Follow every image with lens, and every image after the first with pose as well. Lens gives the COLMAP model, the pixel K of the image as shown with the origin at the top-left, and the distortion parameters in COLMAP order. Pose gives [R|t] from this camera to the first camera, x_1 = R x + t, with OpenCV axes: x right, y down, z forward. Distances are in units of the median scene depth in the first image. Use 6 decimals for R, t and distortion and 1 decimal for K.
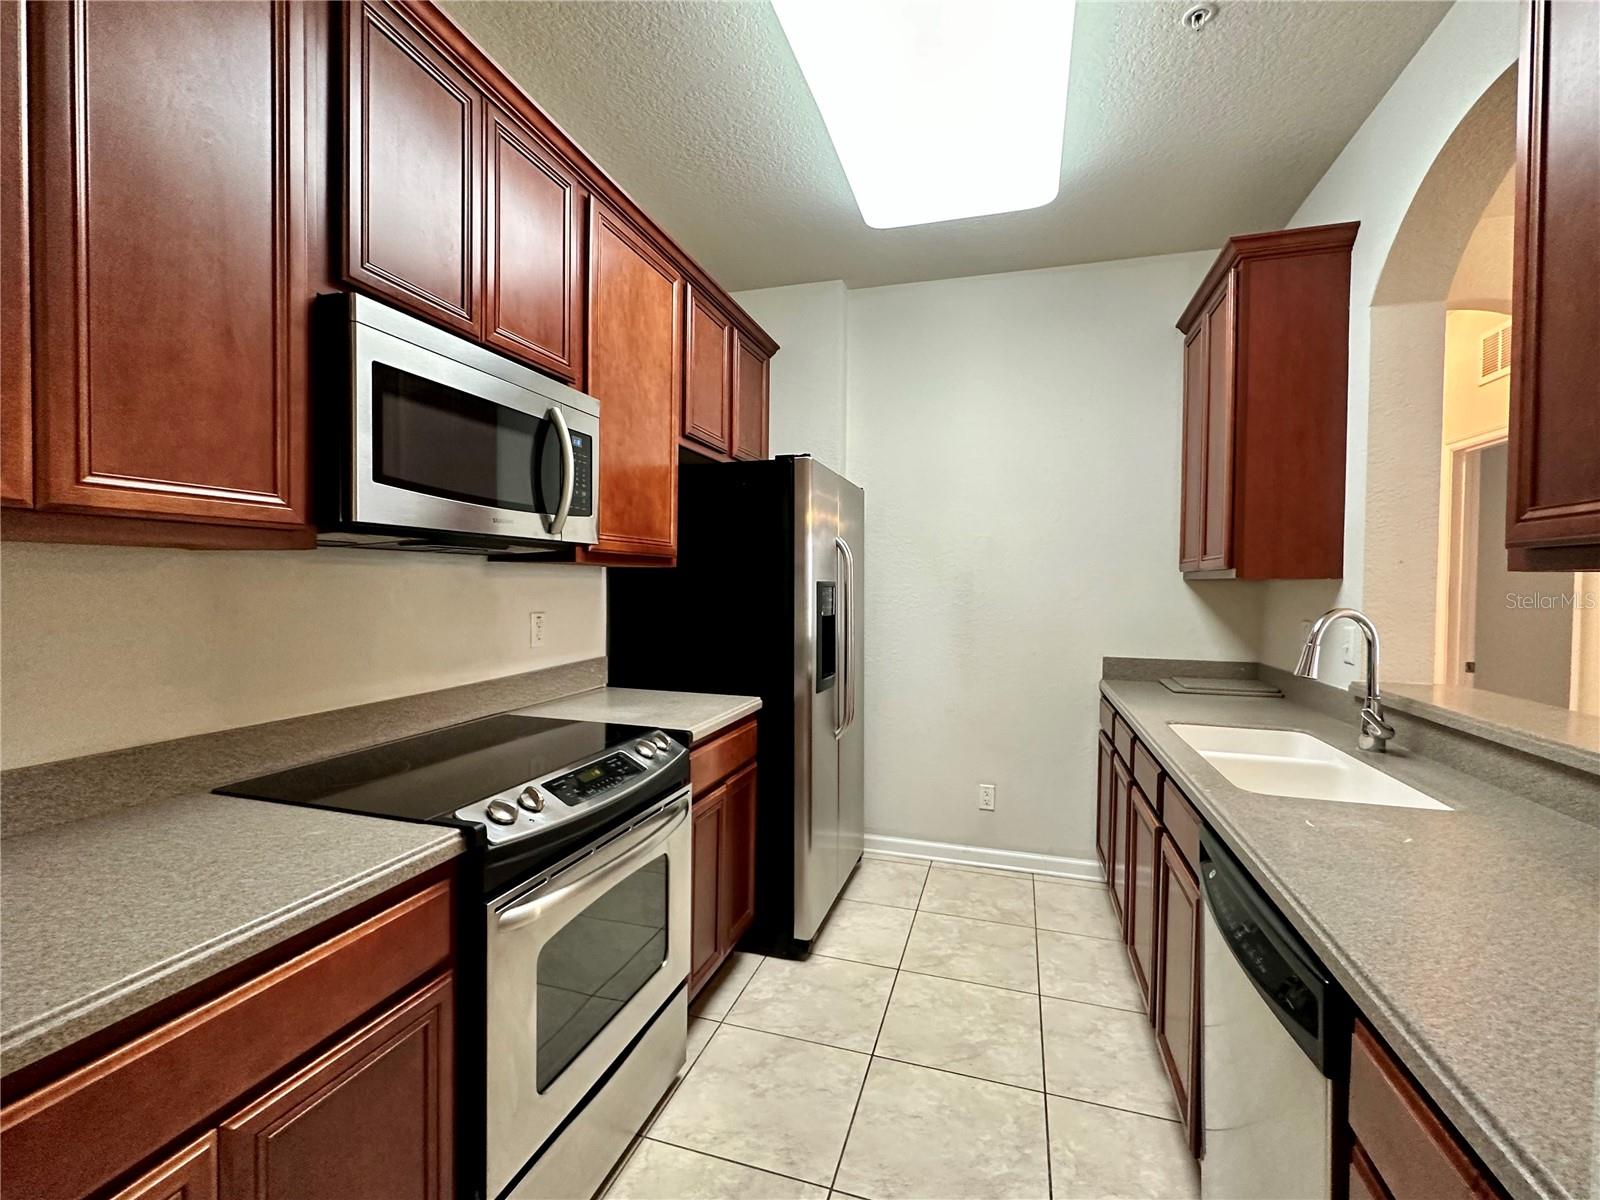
lens RADIAL K [[707.6, 0, 796.1], [0, 707.6, 595.8], [0, 0, 1]] dist [-0.001622, 0.000233]
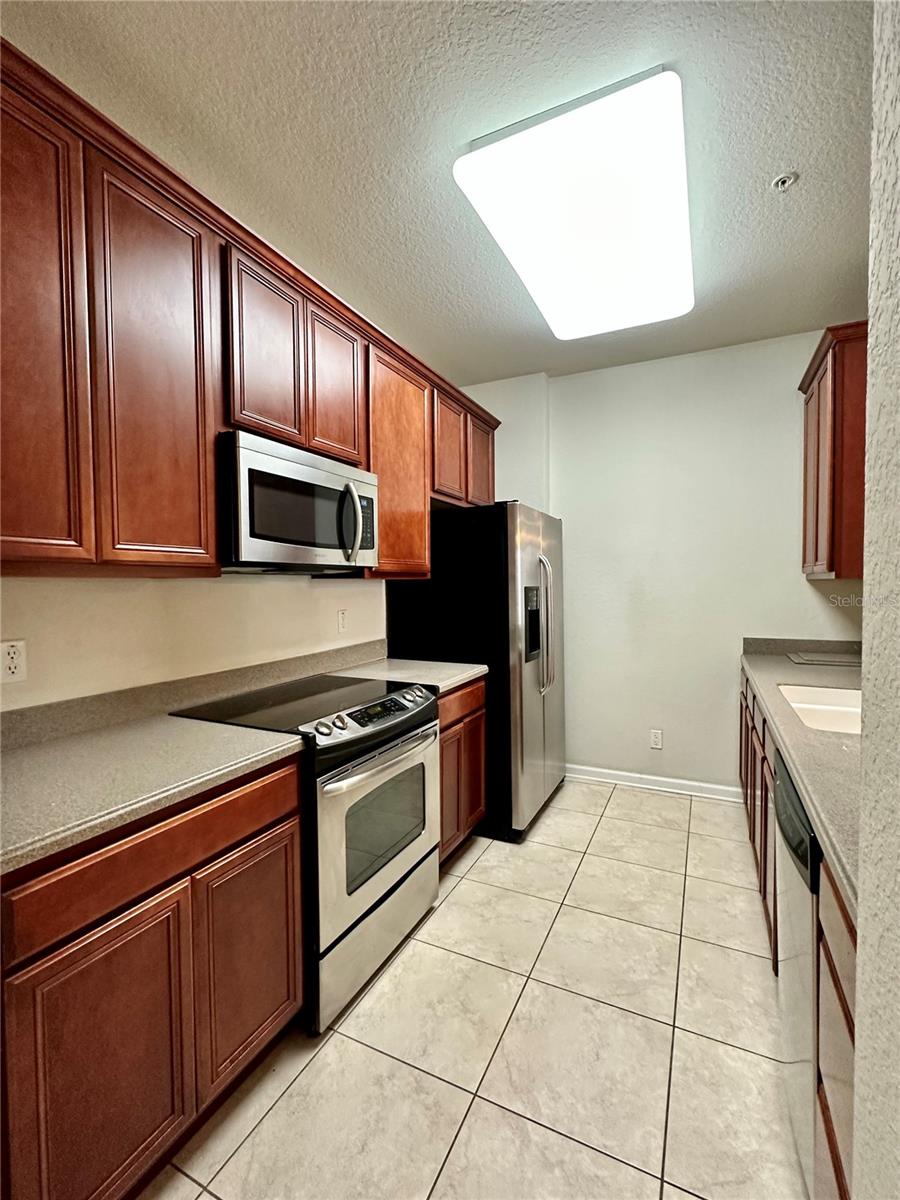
lens RADIAL K [[530.7, 0, 450.0], [0, 530.7, 600.0], [0, 0, 1]] dist [-0.001622, 0.000233]
pose [[0.988532, -0.014799, -0.150285, 0.054558], [0.016520, 0.999811, 0.010208, -0.008326], [0.150105, -0.012573, 0.988590, -0.144253]]
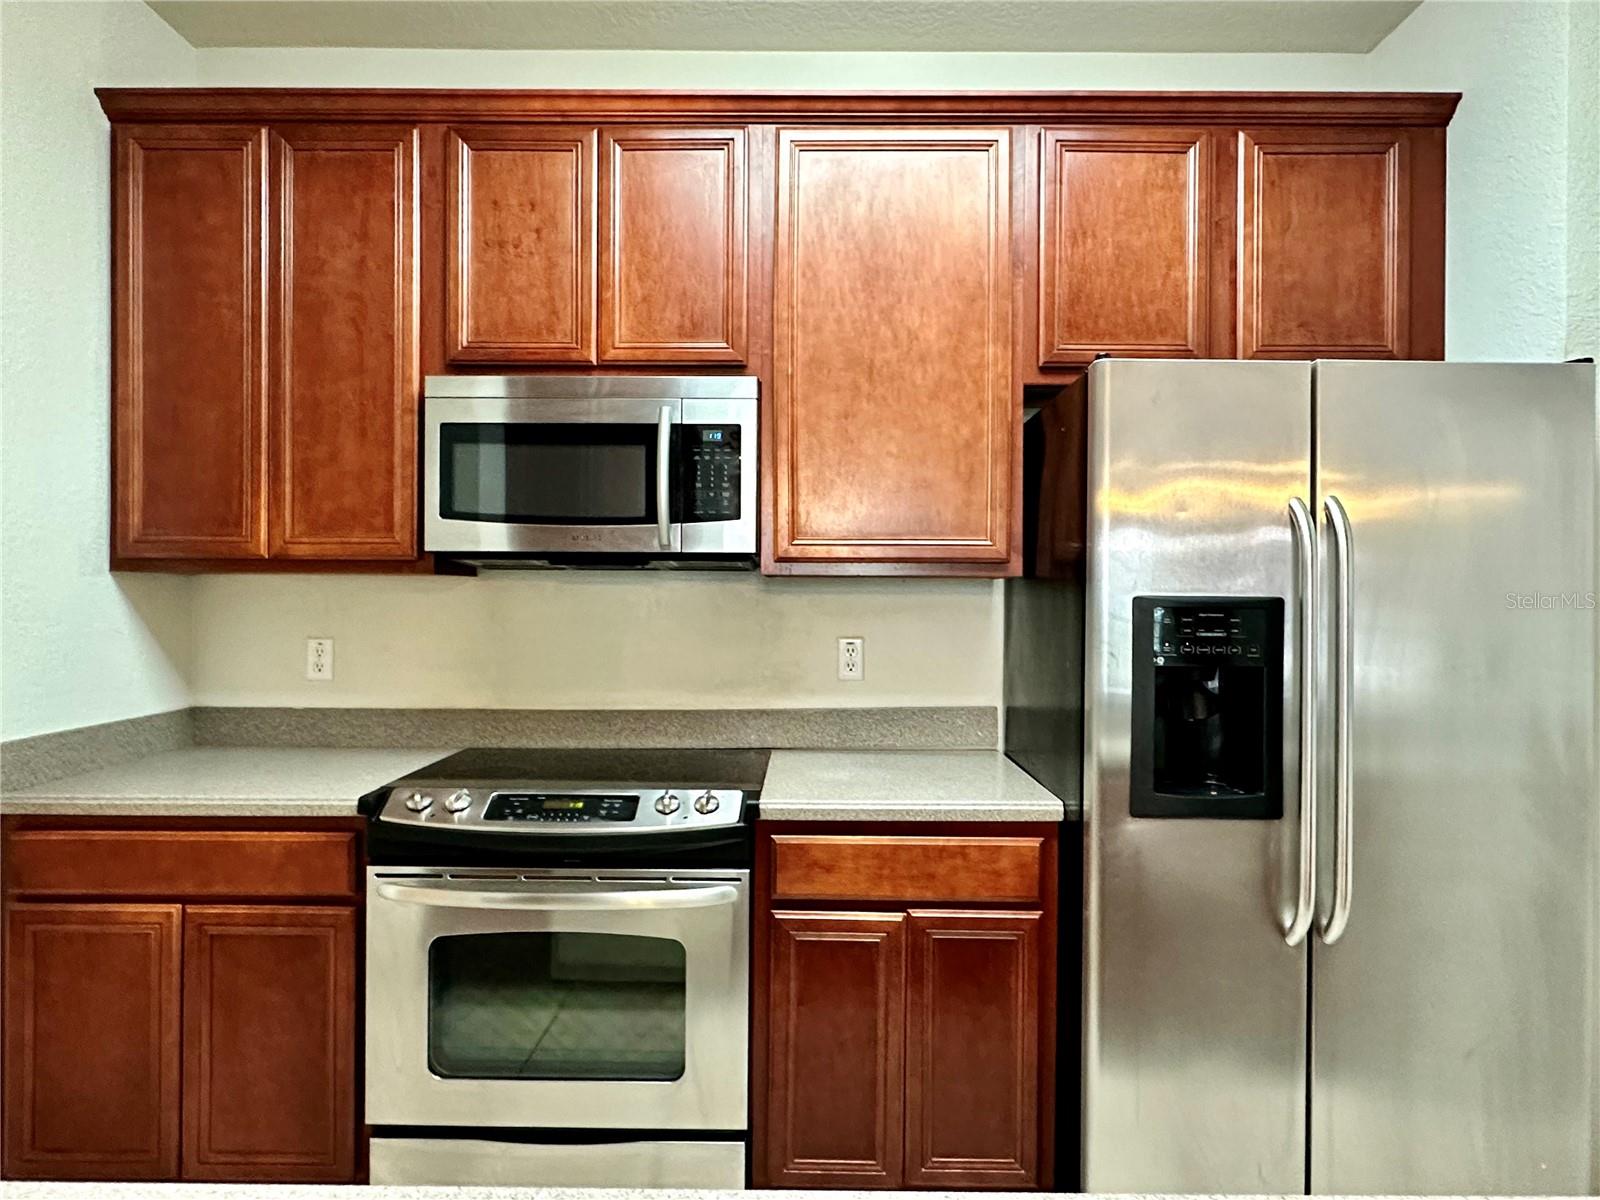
lens RADIAL K [[936.9, 0, 797.7], [0, 936.9, 605.1], [0, 0, 1]] dist [-0.003777, -0.000357]
pose [[0.290019, -0.004264, -0.957011, 0.774948], [-0.021939, 0.999698, -0.011103, -0.000895], [0.956769, 0.024216, 0.289838, 0.739436]]
